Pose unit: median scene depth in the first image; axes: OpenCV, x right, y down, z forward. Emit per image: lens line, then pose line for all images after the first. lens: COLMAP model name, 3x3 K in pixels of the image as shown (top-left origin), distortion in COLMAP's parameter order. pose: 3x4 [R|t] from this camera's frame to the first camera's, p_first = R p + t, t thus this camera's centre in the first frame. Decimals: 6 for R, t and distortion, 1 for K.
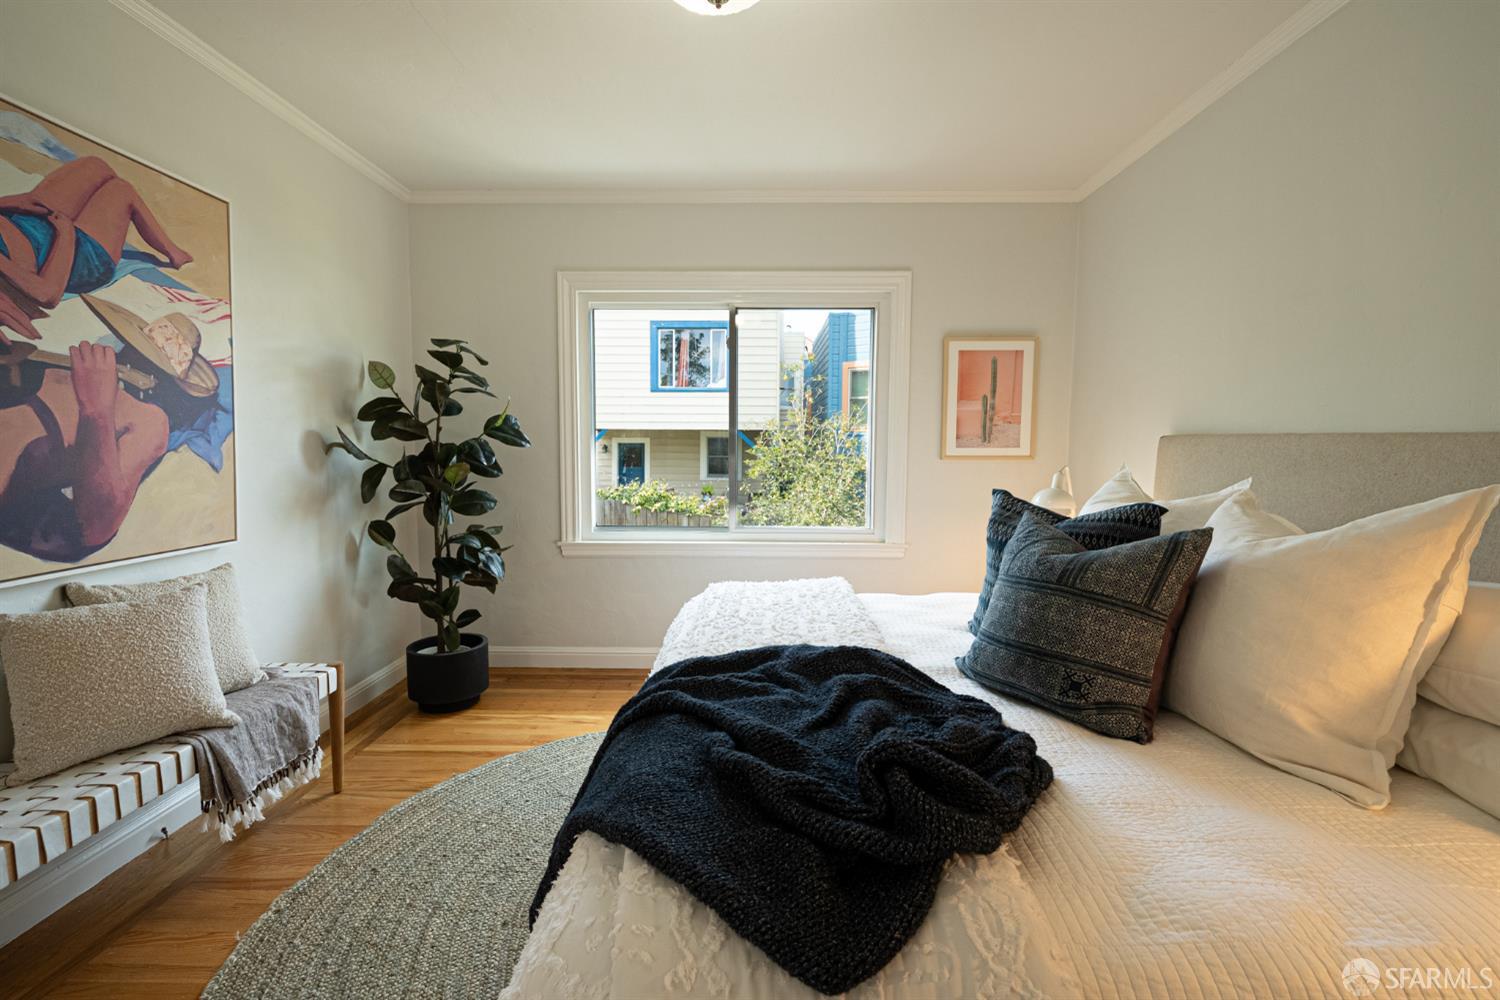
lens RADIAL K [[655.8, 0, 737.5], [0, 655.8, 497.4], [0, 0, 1]] dist [-0.000341, -0.000029]
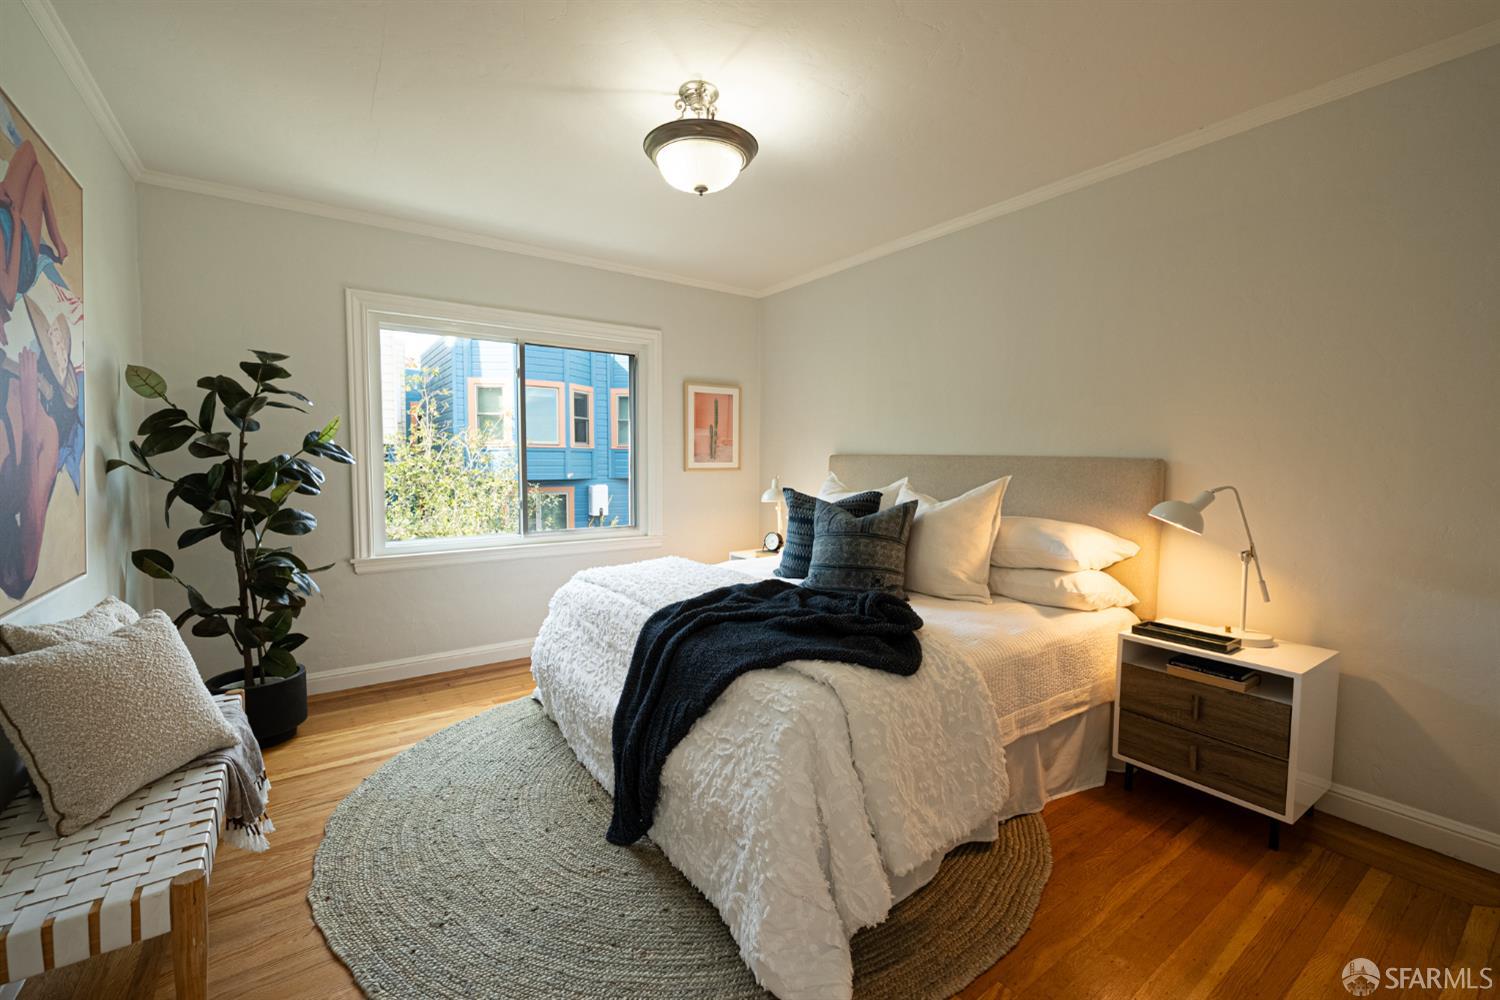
lens RADIAL K [[627.0, 0, 751.2], [0, 627.0, 496.6], [0, 0, 1]] dist [0.000215, 0.000248]
pose [[0.803160, -0.036934, 0.594617, -0.637803], [0.049091, 0.998785, -0.004271, 0.012552], [-0.593737, 0.032621, 0.803998, -0.222891]]
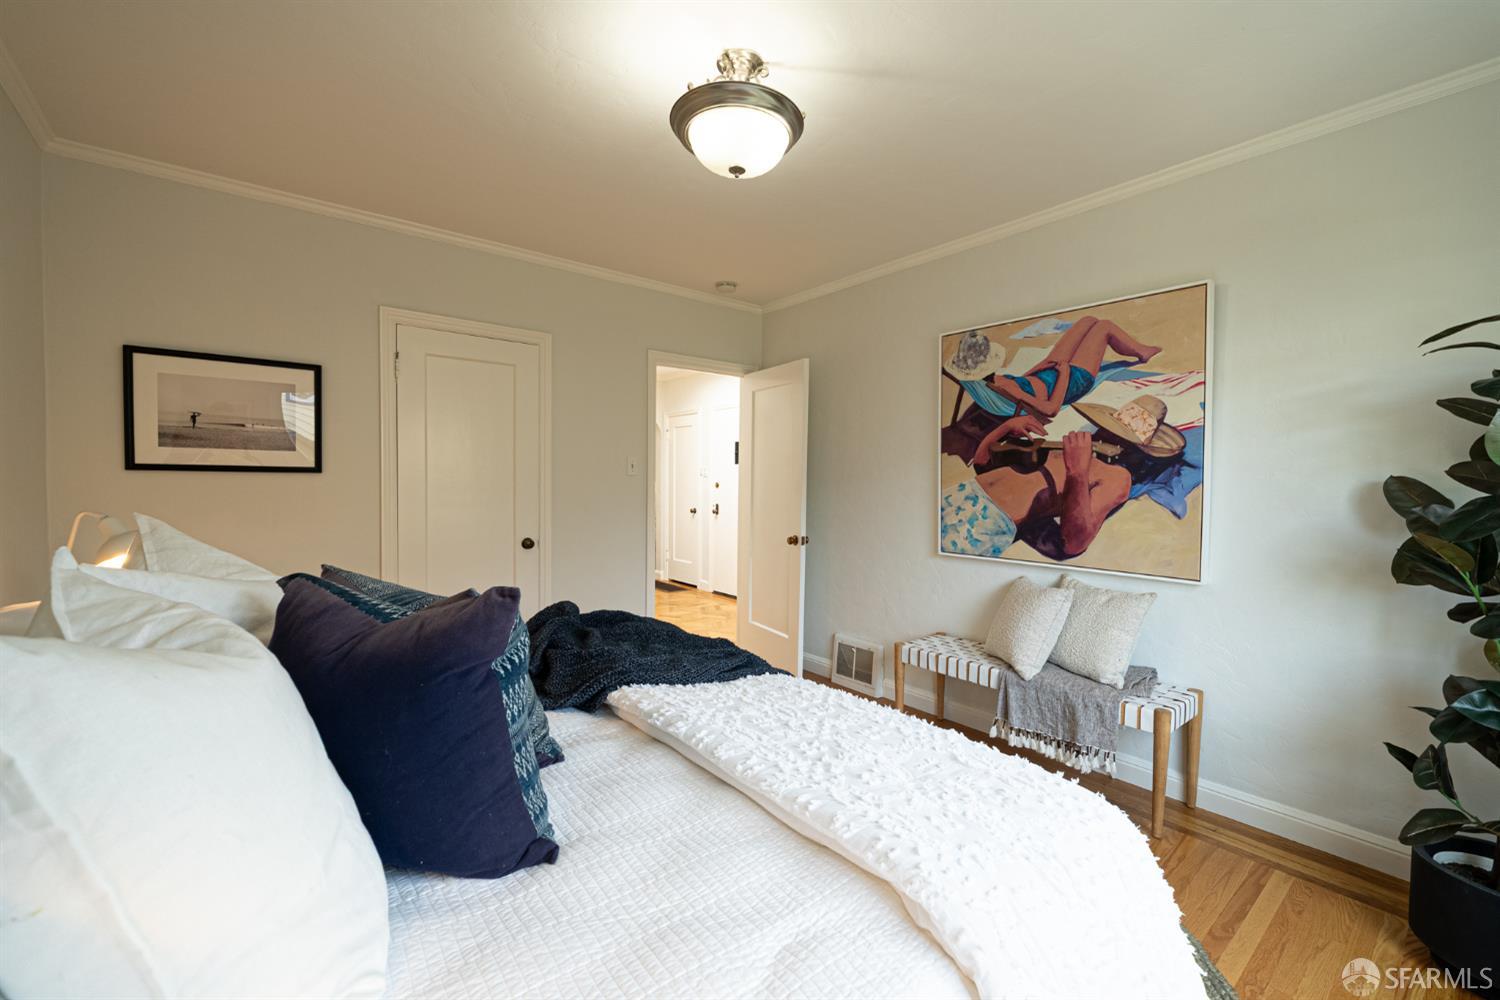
lens RADIAL K [[627.0, 0, 751.2], [0, 627.0, 496.6], [0, 0, 1]] dist [0.000215, 0.000248]
pose [[-0.765727, 0.006817, -0.643129, 0.585551], [-0.064587, 0.994074, 0.087435, -0.142002], [0.639914, 0.108489, -0.760750, 1.520916]]
